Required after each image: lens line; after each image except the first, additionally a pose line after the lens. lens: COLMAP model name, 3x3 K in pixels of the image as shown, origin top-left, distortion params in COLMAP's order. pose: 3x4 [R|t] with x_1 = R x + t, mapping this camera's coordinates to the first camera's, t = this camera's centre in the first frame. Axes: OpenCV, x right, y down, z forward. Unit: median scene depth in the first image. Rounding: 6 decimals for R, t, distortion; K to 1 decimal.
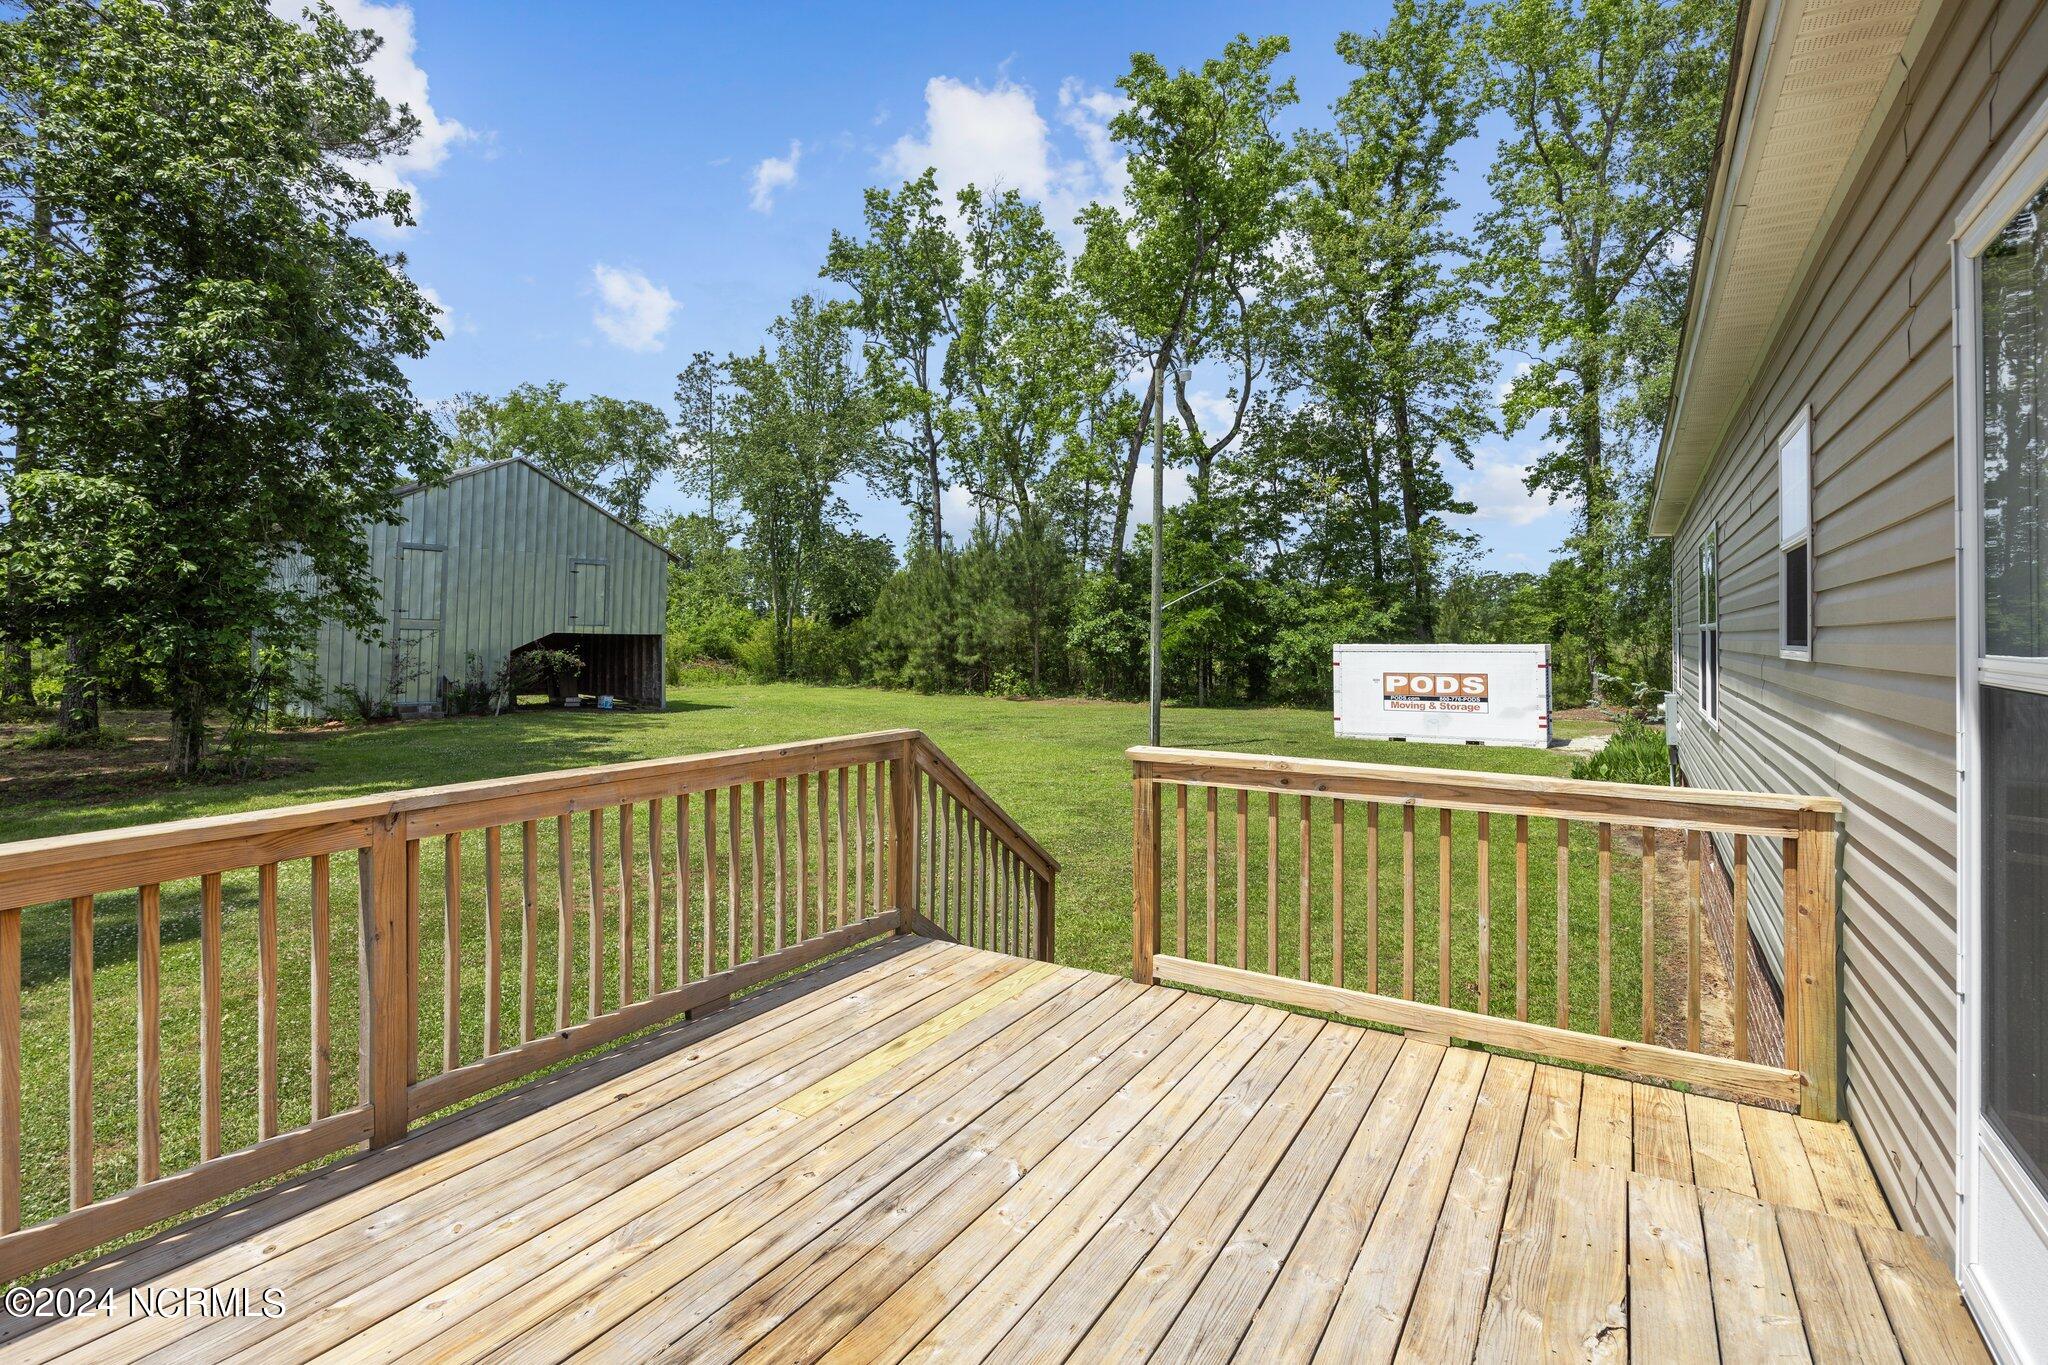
lens RADIAL K [[1000.1, 0, 1016.8], [0, 1000.1, 629.6], [0, 0, 1]] dist [-0.001852, -0.000087]
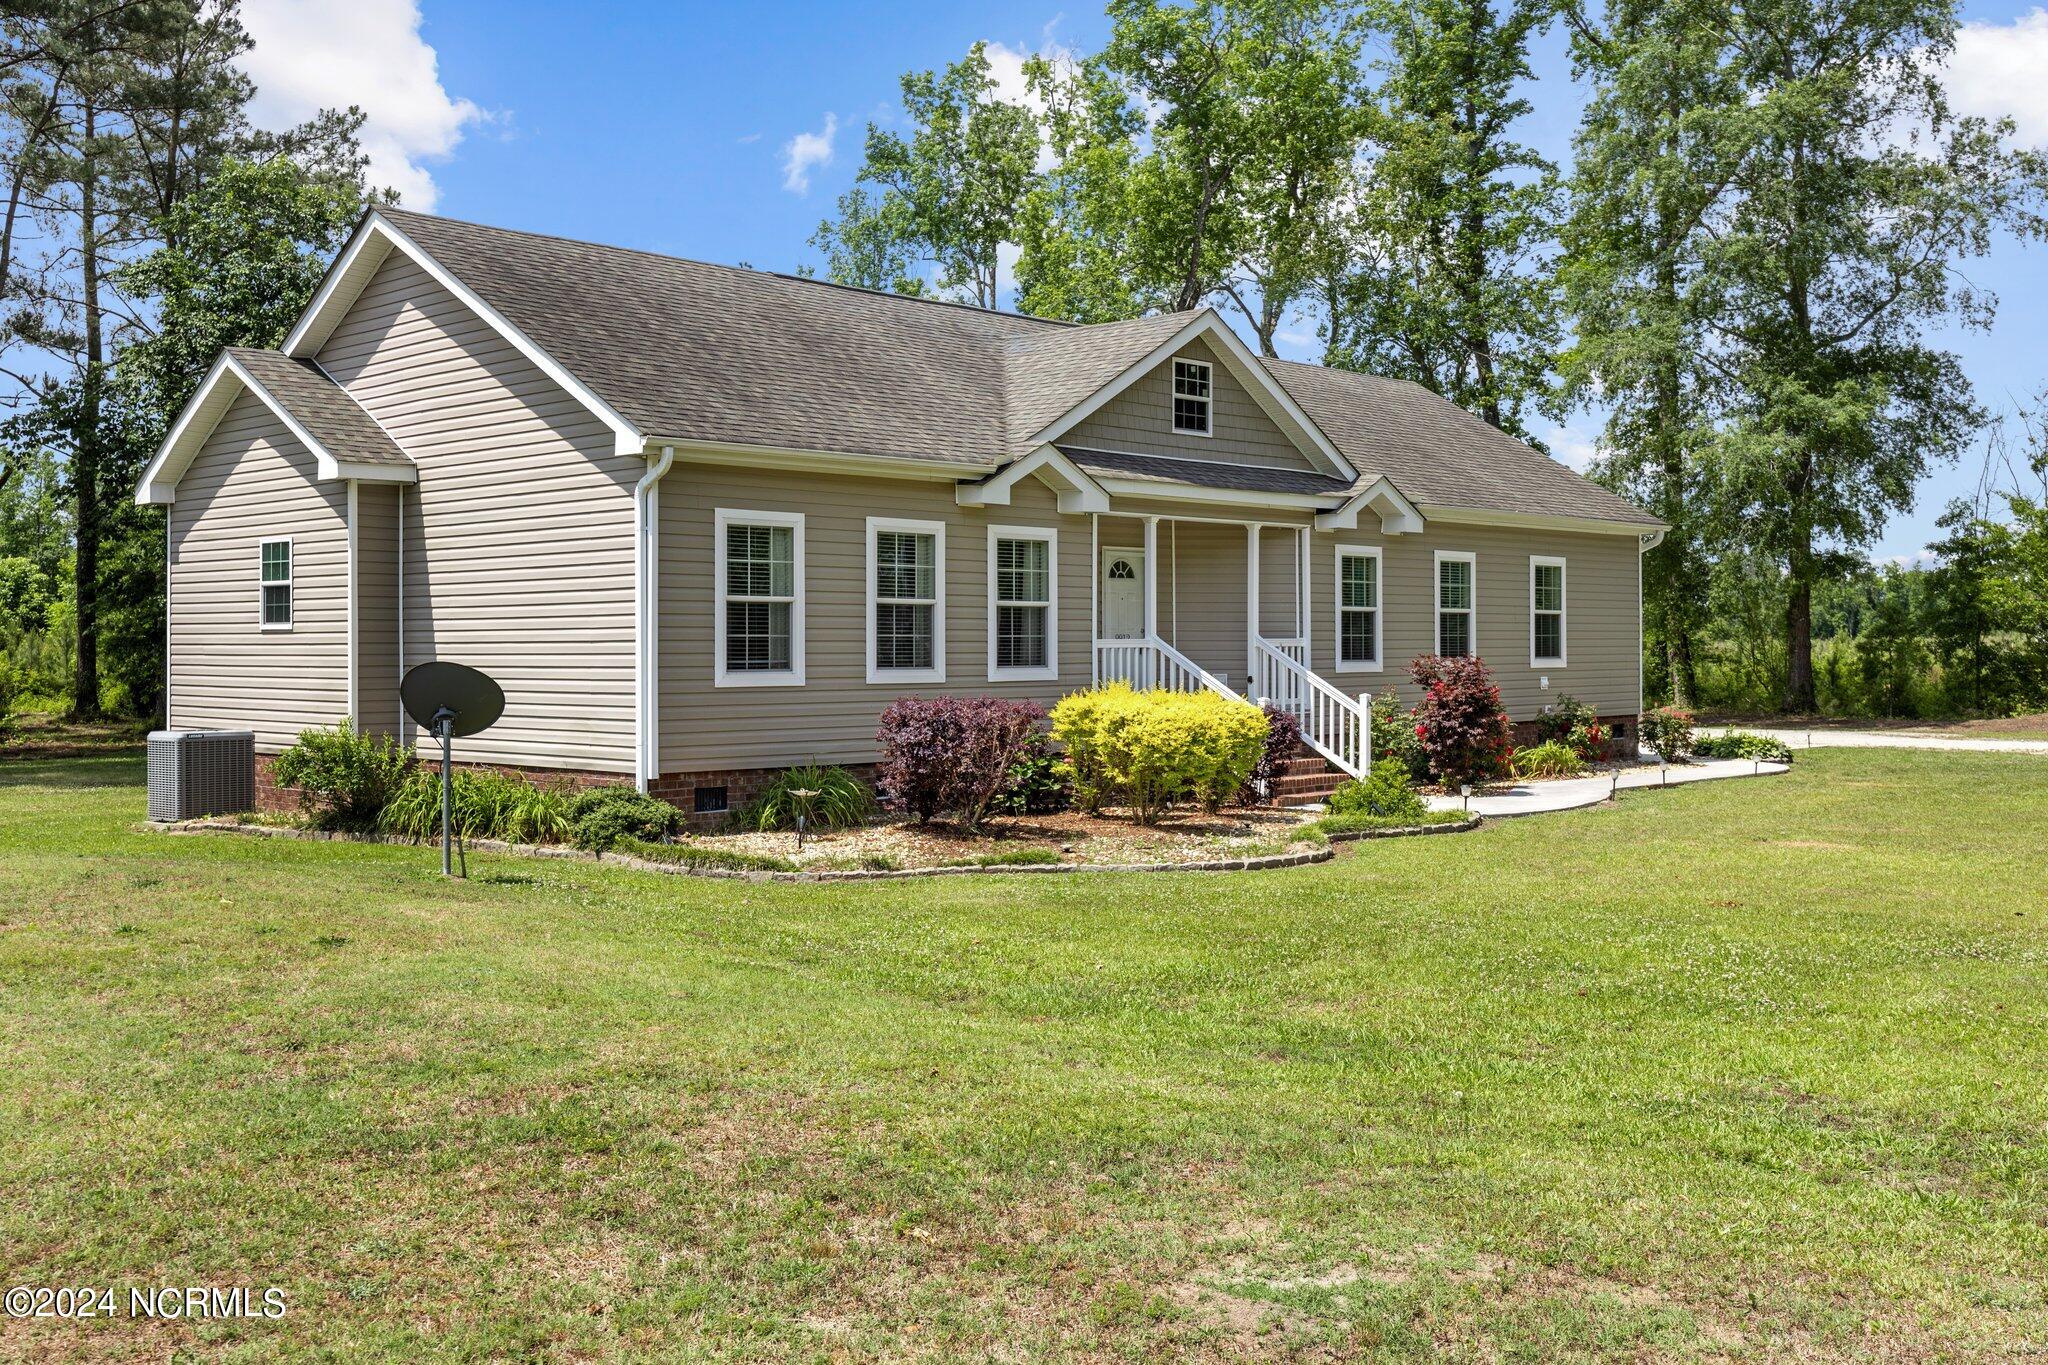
lens RADIAL K [[2062.0, 0, 1024.0], [0, 2062.0, 680.1], [0, 0, 1]] dist [0.008660, 0.000000]
pose [[0.971876, -0.004104, -0.235456, 0.321298], [0.006237, 0.999946, 0.008316, 0.021308], [0.235410, -0.009551, 0.971849, -0.556012]]
